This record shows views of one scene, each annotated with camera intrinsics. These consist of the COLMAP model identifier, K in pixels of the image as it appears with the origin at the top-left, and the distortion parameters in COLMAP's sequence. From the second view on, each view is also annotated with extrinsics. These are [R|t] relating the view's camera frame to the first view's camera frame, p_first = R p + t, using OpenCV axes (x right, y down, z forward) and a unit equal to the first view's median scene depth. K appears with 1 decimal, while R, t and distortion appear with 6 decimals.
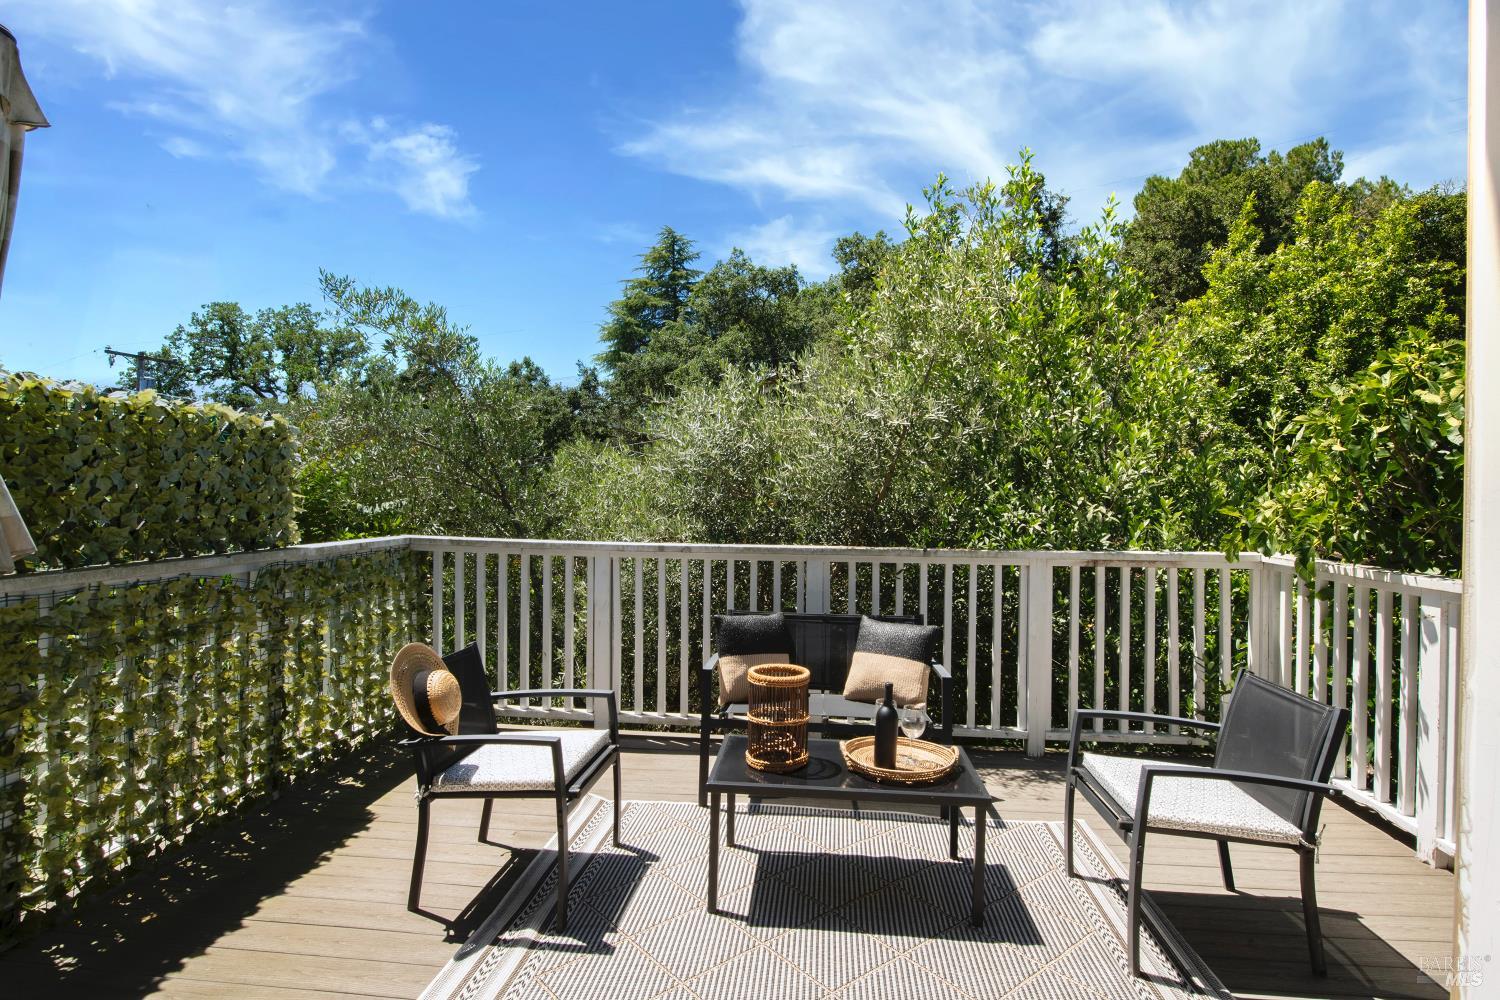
lens RADIAL K [[765.5, 0, 758.1], [0, 765.5, 499.2], [0, 0, 1]] dist [0.003431, -0.000135]
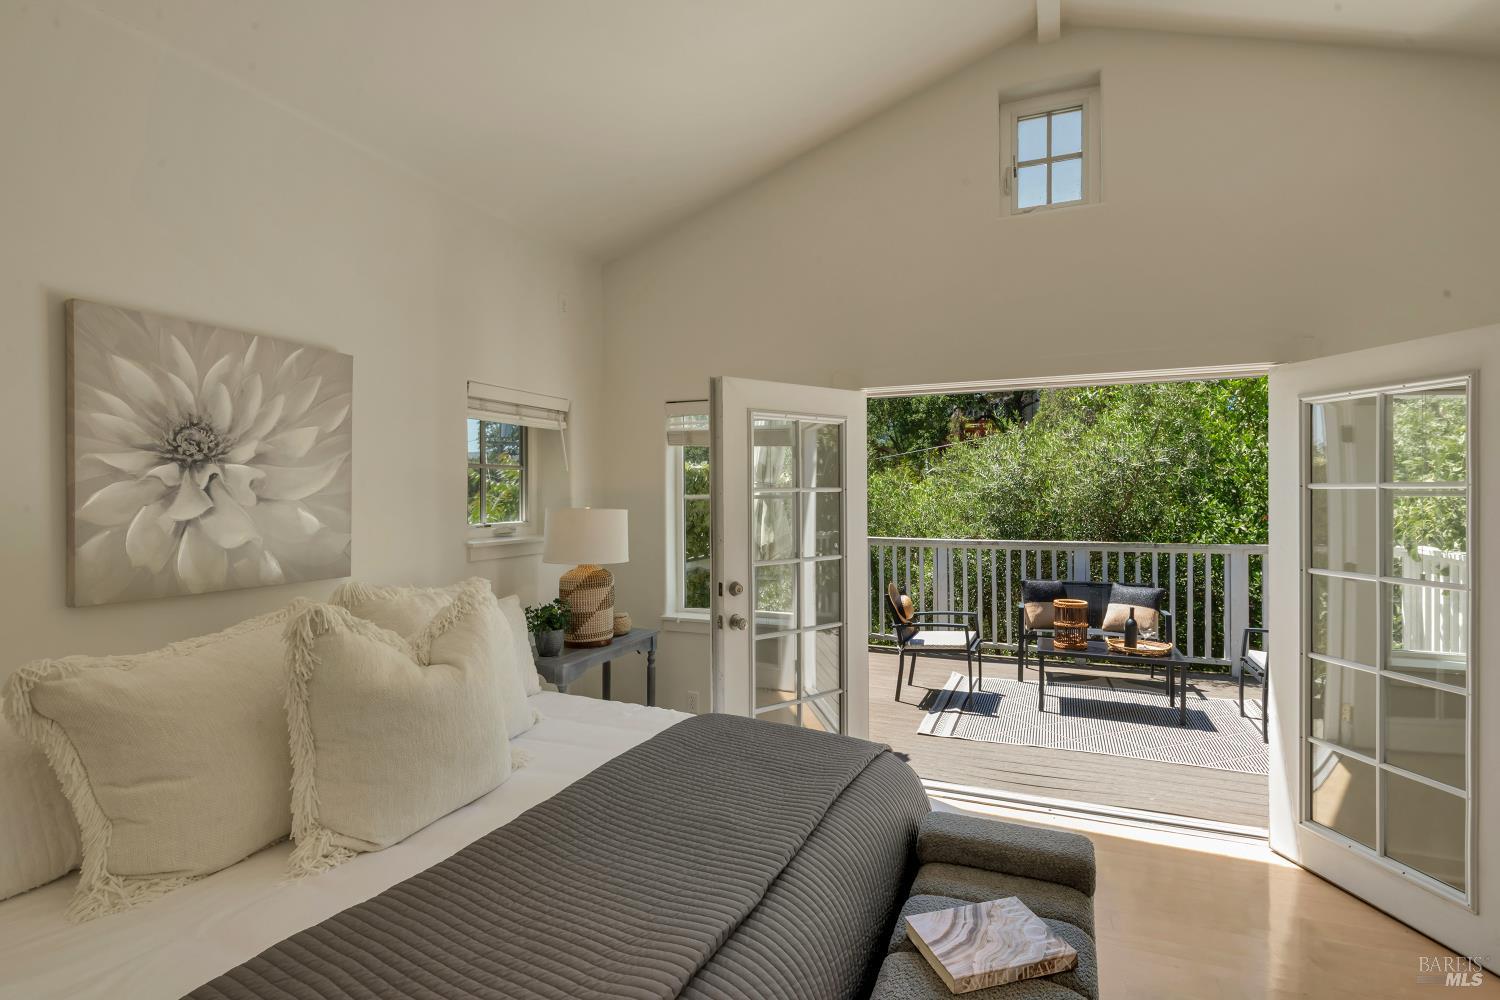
lens RADIAL K [[725.2, 0, 759.0], [0, 725.2, 501.4], [0, 0, 1]] dist [0.011588, -0.009642]
pose [[0.956255, -0.012160, -0.292281, -0.127957], [0.011089, 0.999924, -0.005322, -0.022739], [0.292324, 0.001848, 0.956318, -0.690145]]
